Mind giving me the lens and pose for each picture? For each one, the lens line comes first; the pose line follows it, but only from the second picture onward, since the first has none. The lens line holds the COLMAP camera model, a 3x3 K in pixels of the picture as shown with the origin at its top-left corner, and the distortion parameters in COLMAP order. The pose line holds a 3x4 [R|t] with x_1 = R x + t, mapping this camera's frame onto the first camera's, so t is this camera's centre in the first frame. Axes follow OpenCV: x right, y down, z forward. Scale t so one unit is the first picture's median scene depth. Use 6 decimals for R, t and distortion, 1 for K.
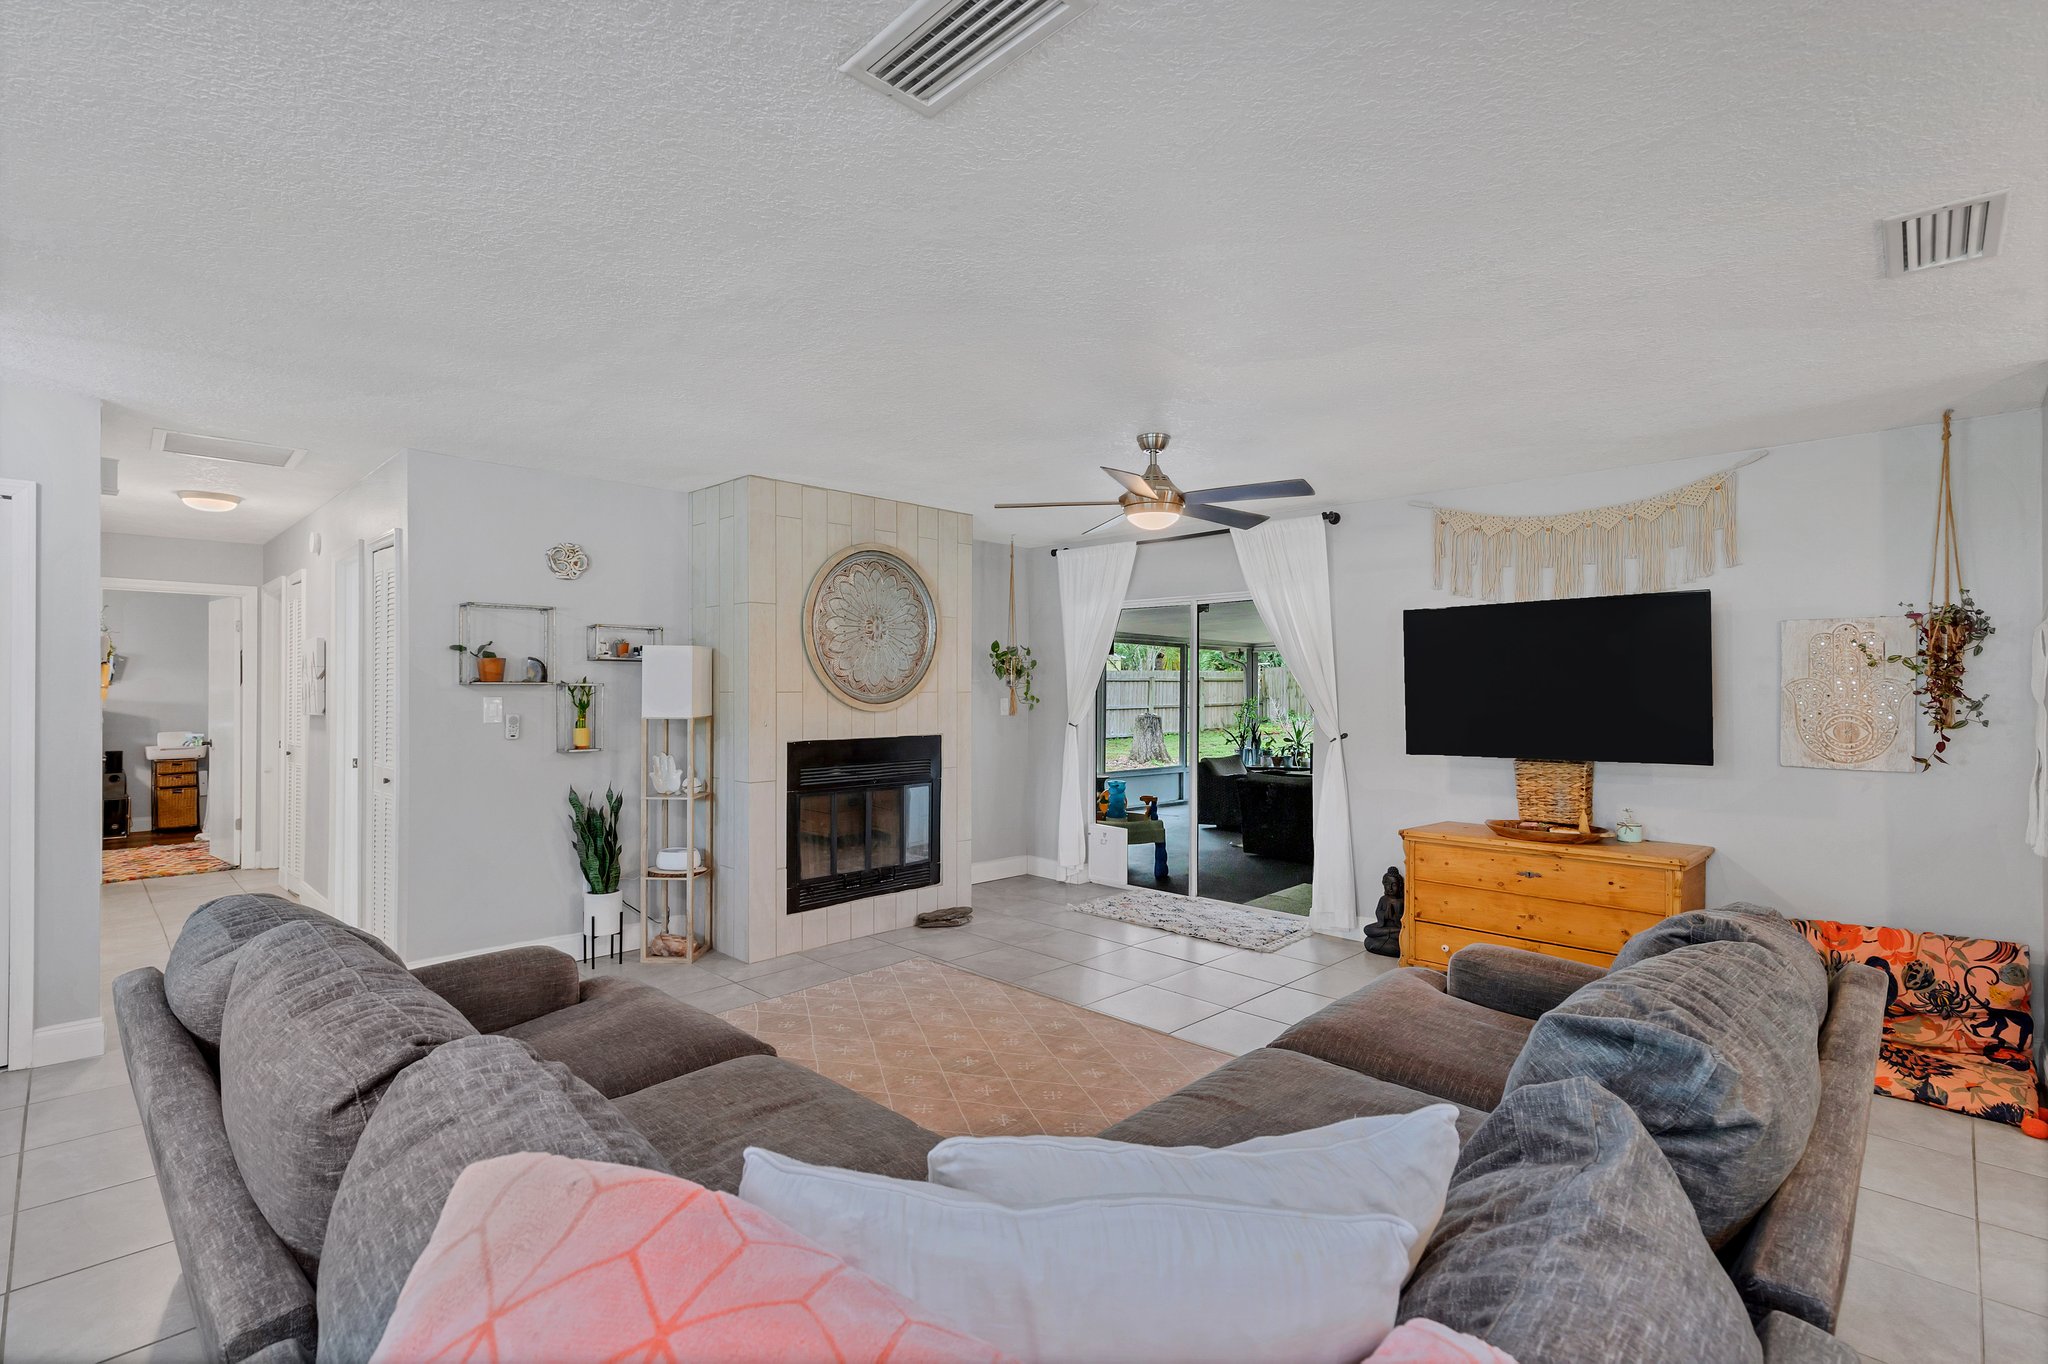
lens RADIAL K [[928.9, 0, 1065.5], [0, 928.9, 686.3], [0, 0, 1]] dist [-0.000416, -0.000023]
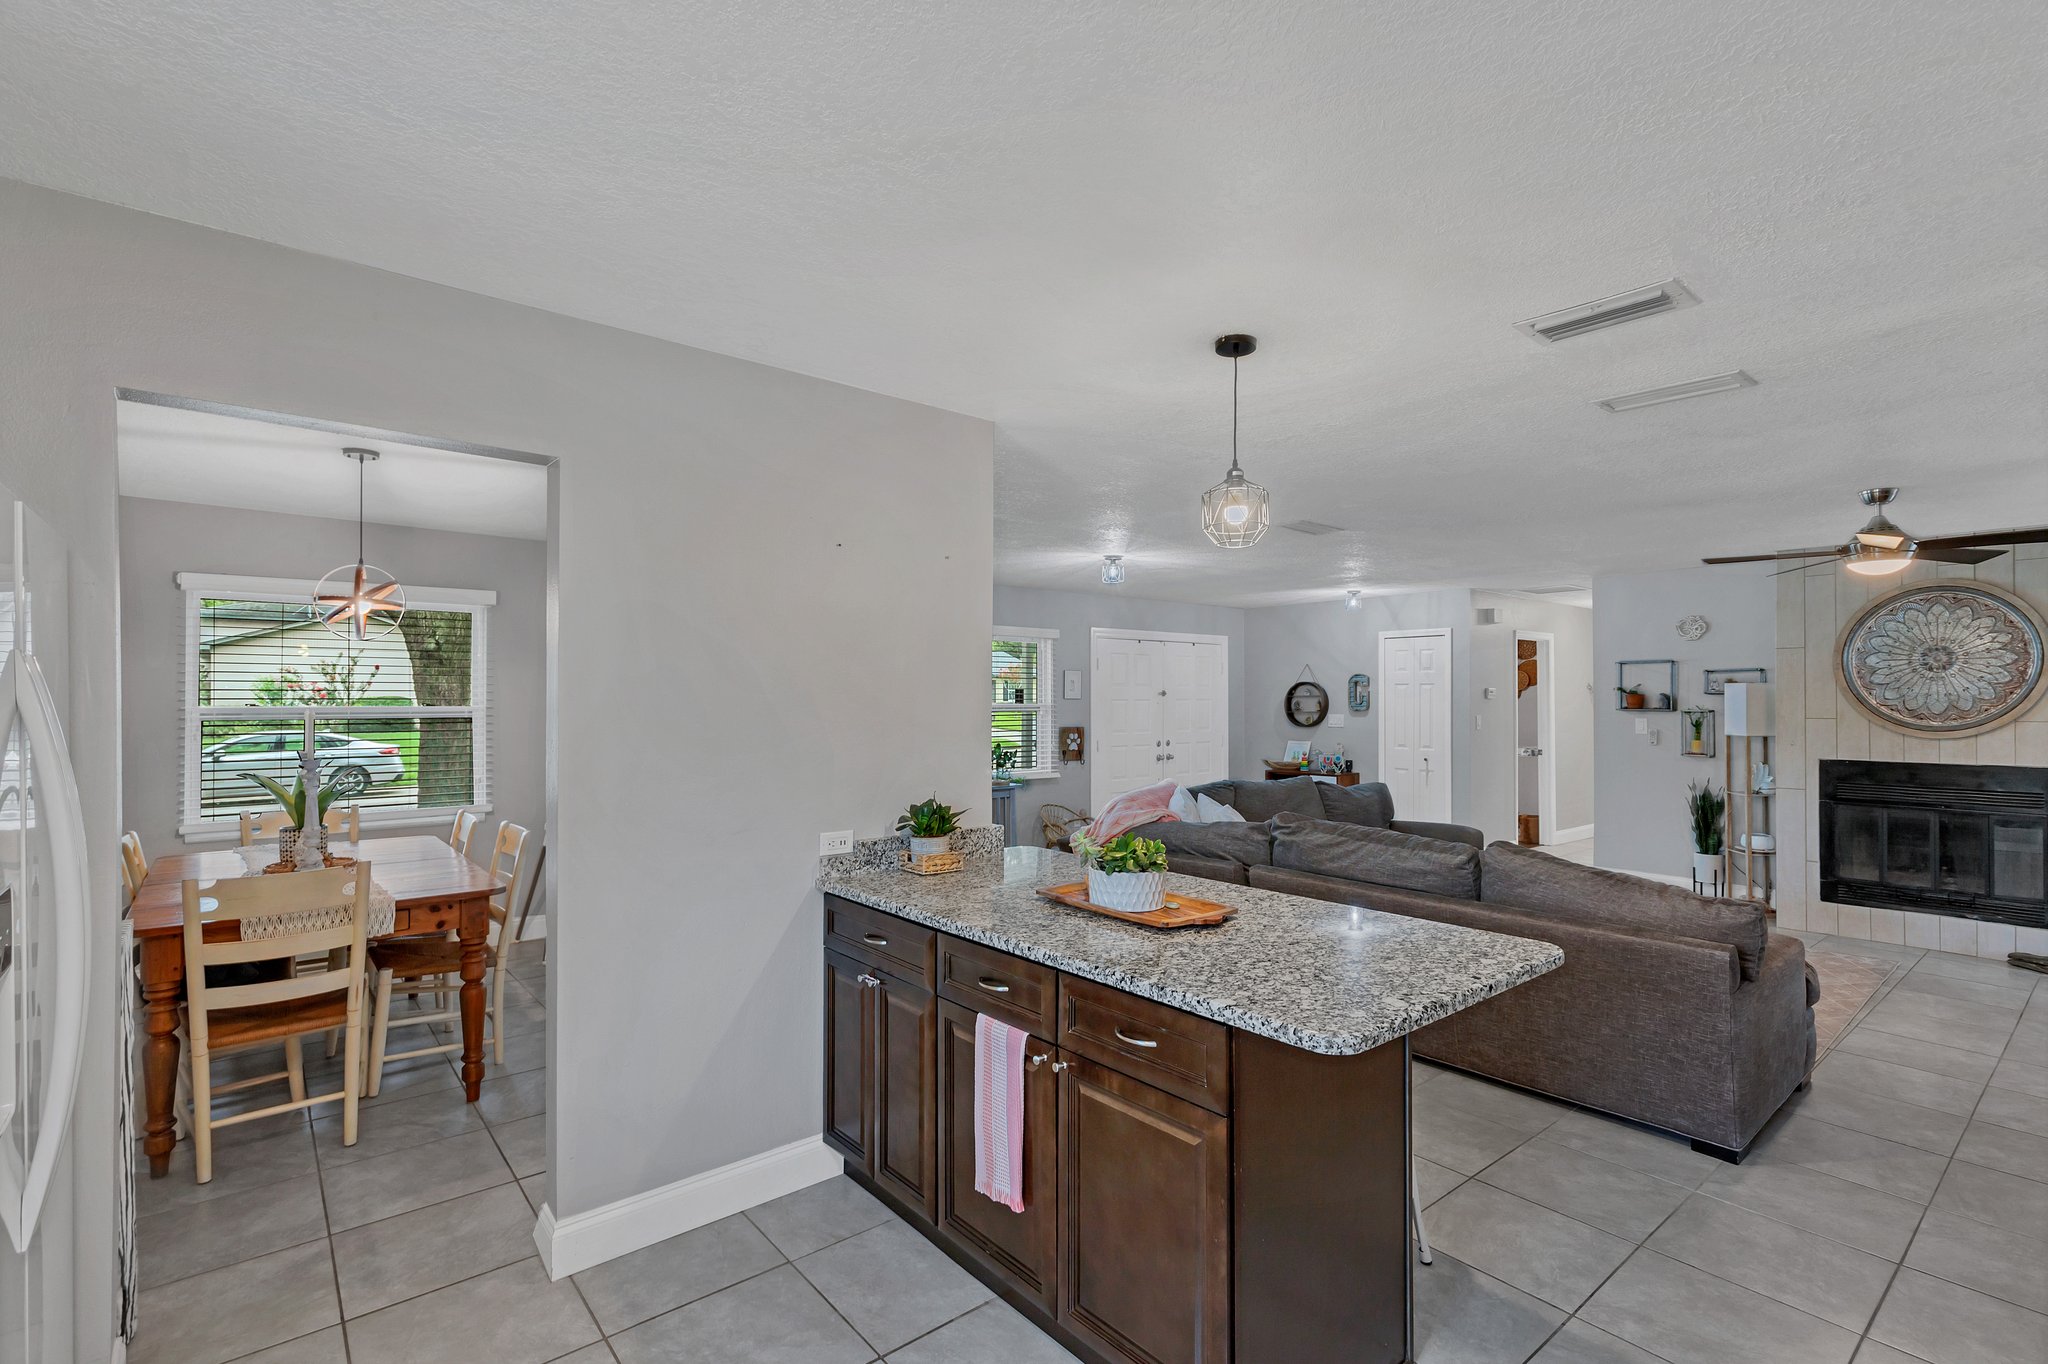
lens RADIAL K [[928.9, 0, 1065.5], [0, 928.9, 686.3], [0, 0, 1]] dist [-0.000416, -0.000023]
pose [[-0.088168, -0.013029, -0.996020, 1.002734], [0.006918, 0.999882, -0.013692, -0.026859], [0.996082, -0.008097, -0.088068, 0.119746]]
